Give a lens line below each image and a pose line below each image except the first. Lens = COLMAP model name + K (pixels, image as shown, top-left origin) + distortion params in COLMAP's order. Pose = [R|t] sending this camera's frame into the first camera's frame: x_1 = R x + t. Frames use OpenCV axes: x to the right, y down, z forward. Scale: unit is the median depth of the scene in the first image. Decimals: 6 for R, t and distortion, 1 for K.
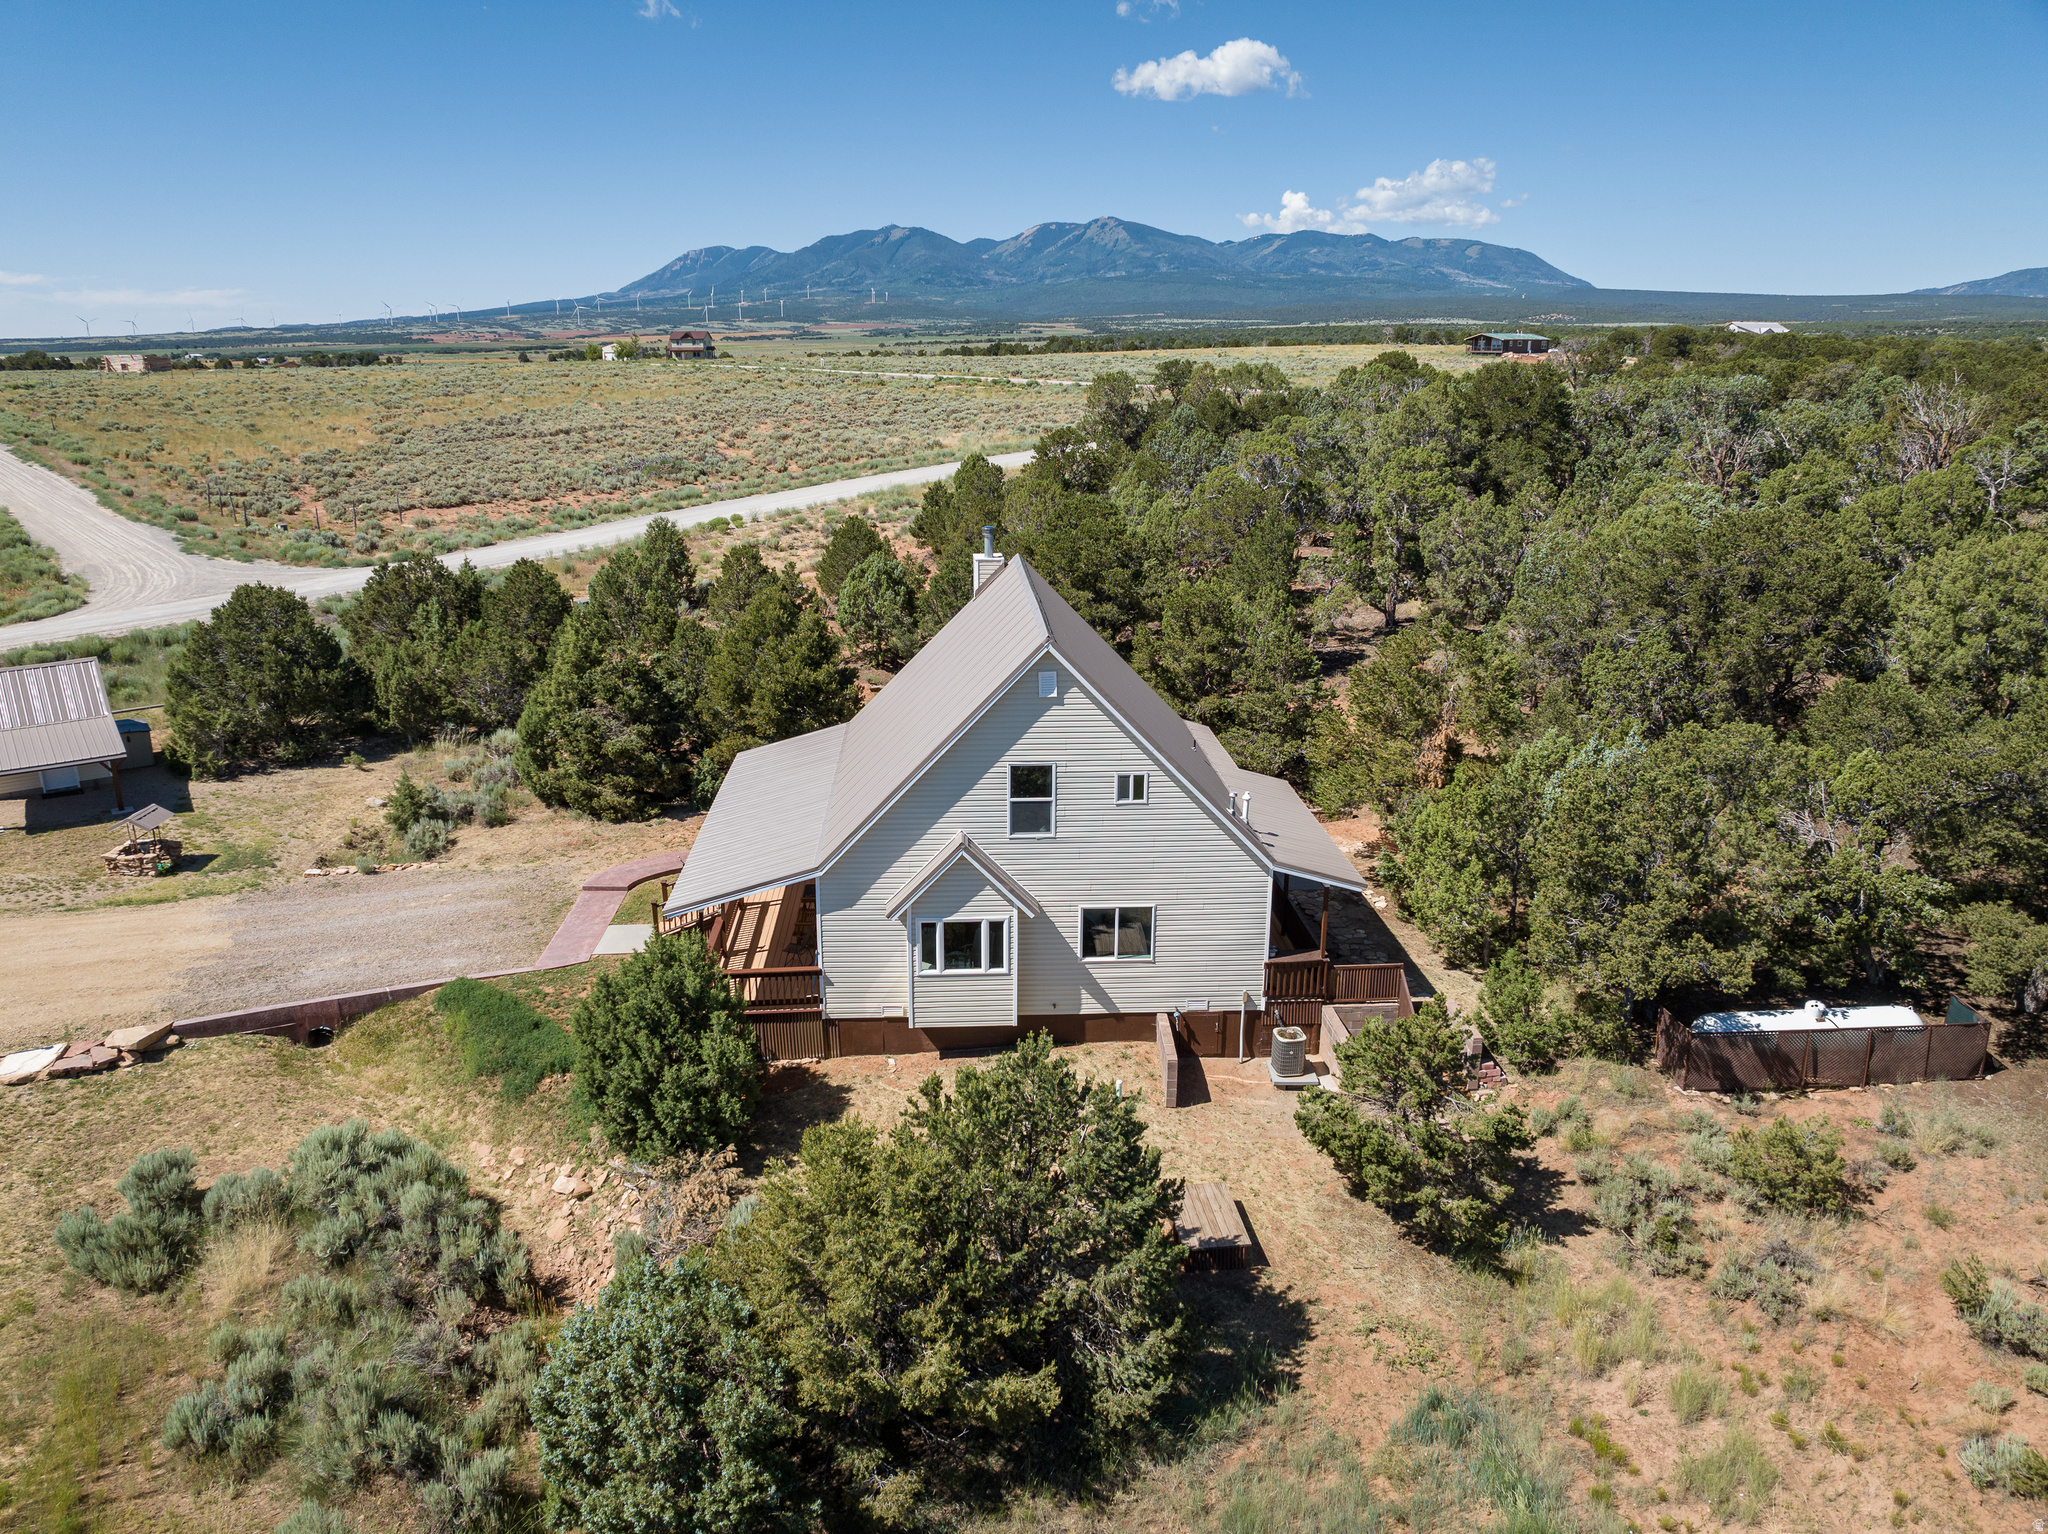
lens RADIAL K [[1442.4, 0, 1012.6], [0, 1442.4, 772.6], [0, 0, 1]] dist [-0.041289, 0.006124]
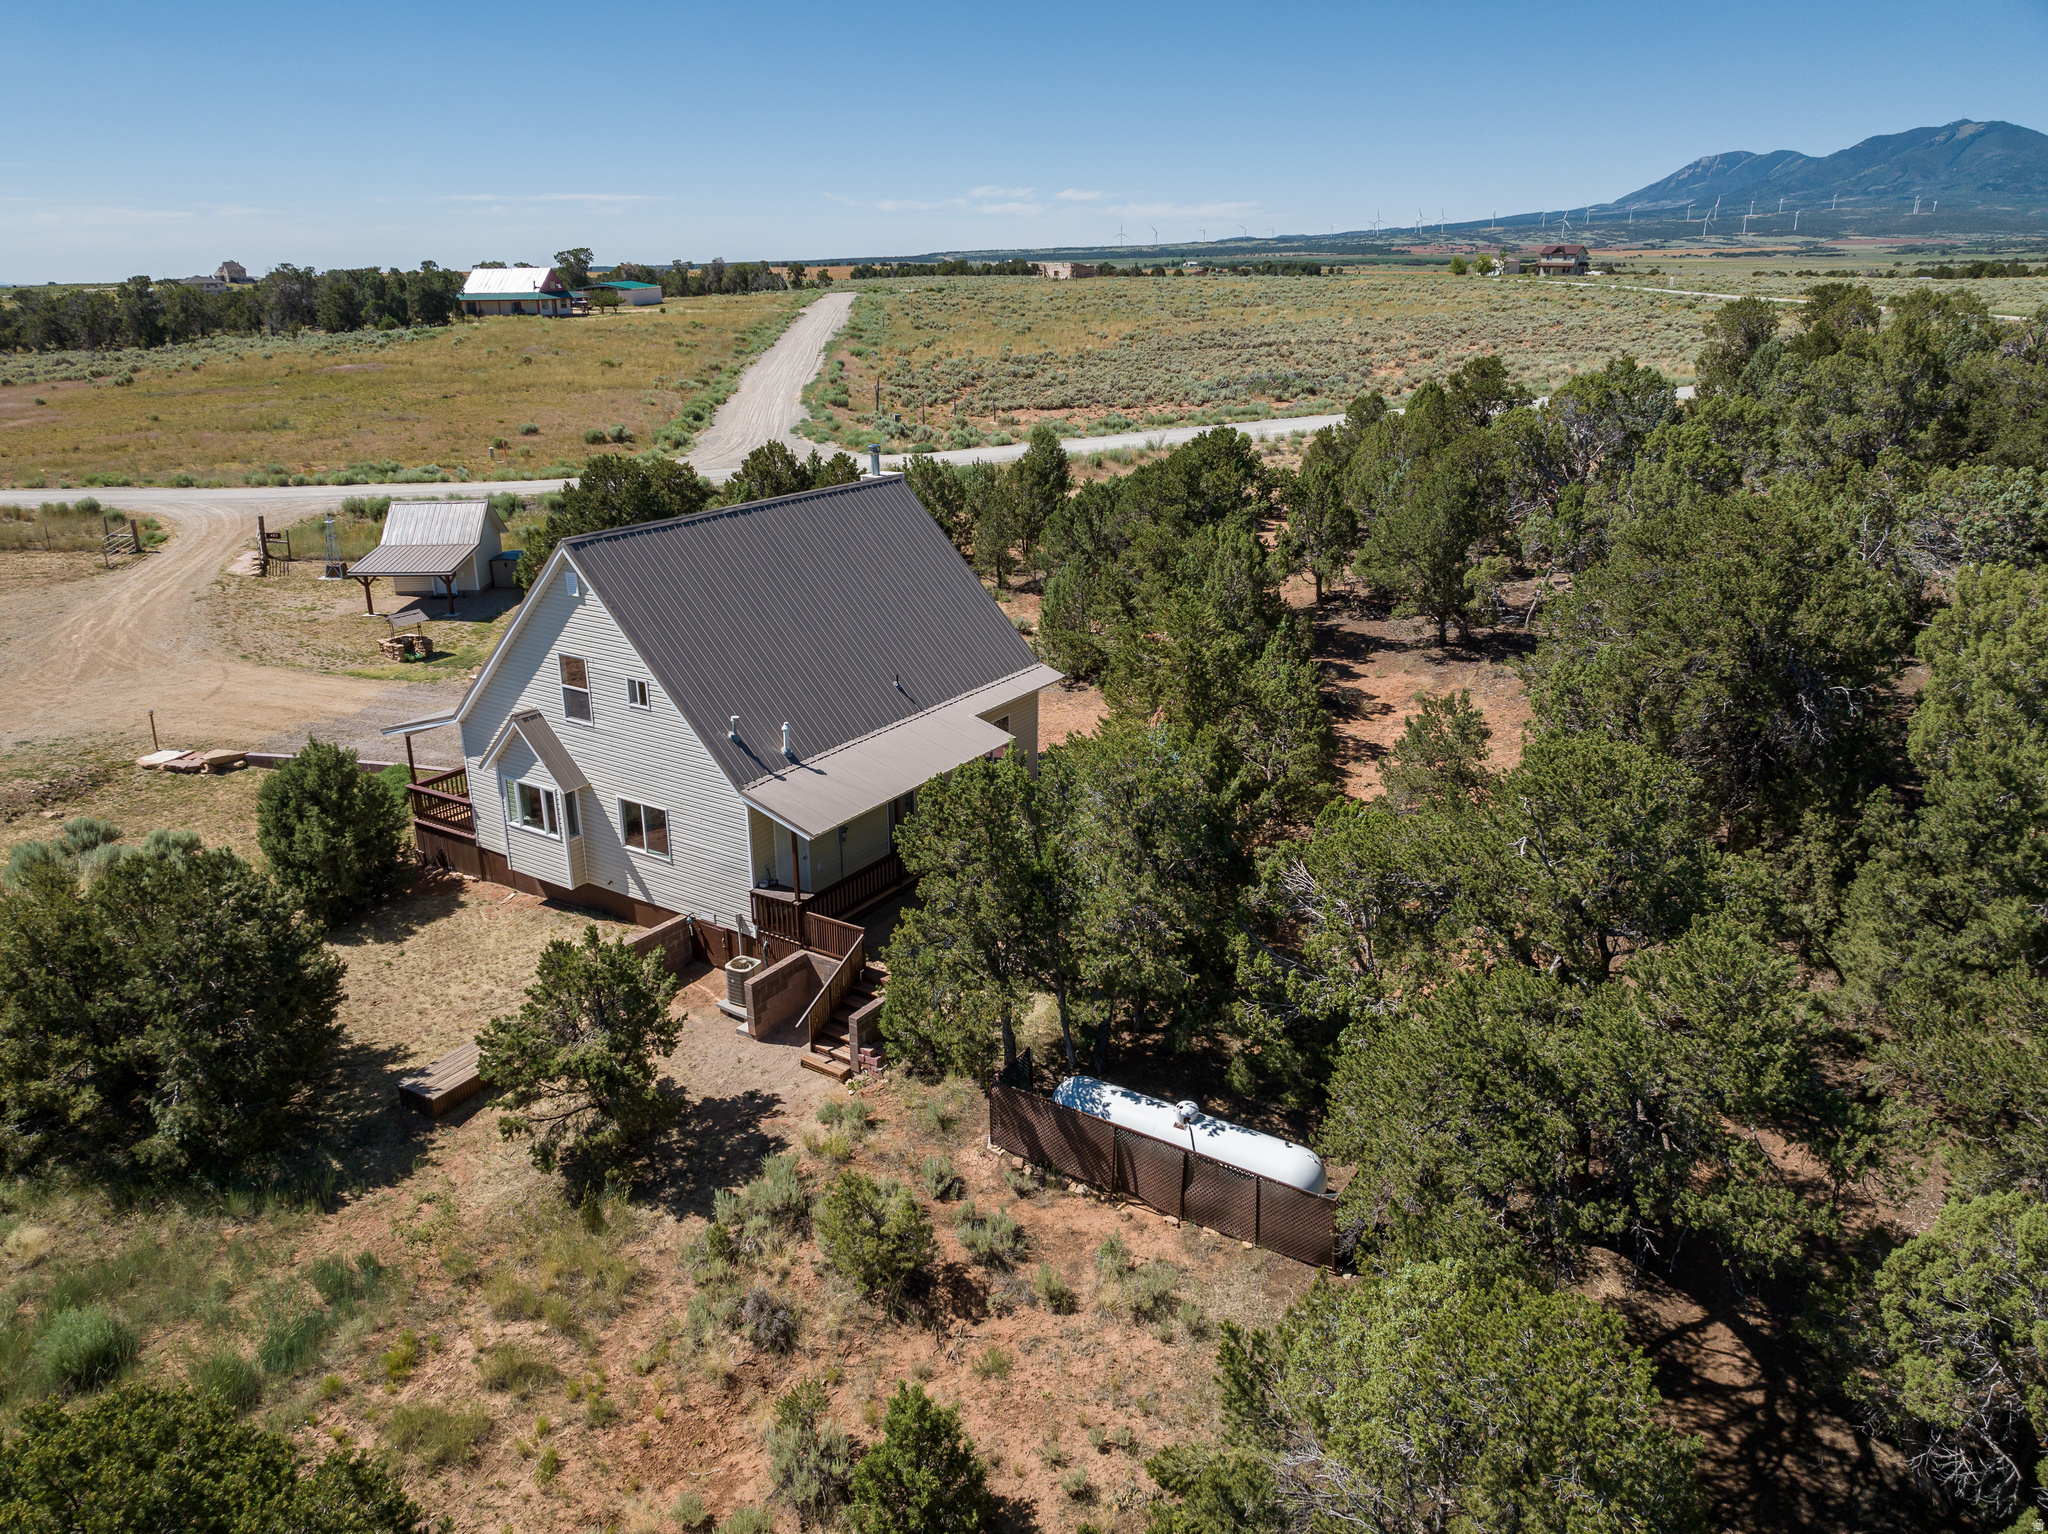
lens RADIAL K [[1443.6, 0, 1012.4], [0, 1443.6, 771.8], [0, 0, 1]] dist [-0.055135, 0.023110]
pose [[0.806597, 0.195689, -0.557770, 0.647730], [-0.164597, 0.980646, 0.106025, -0.064317], [0.567722, 0.006288, 0.823196, 0.207680]]
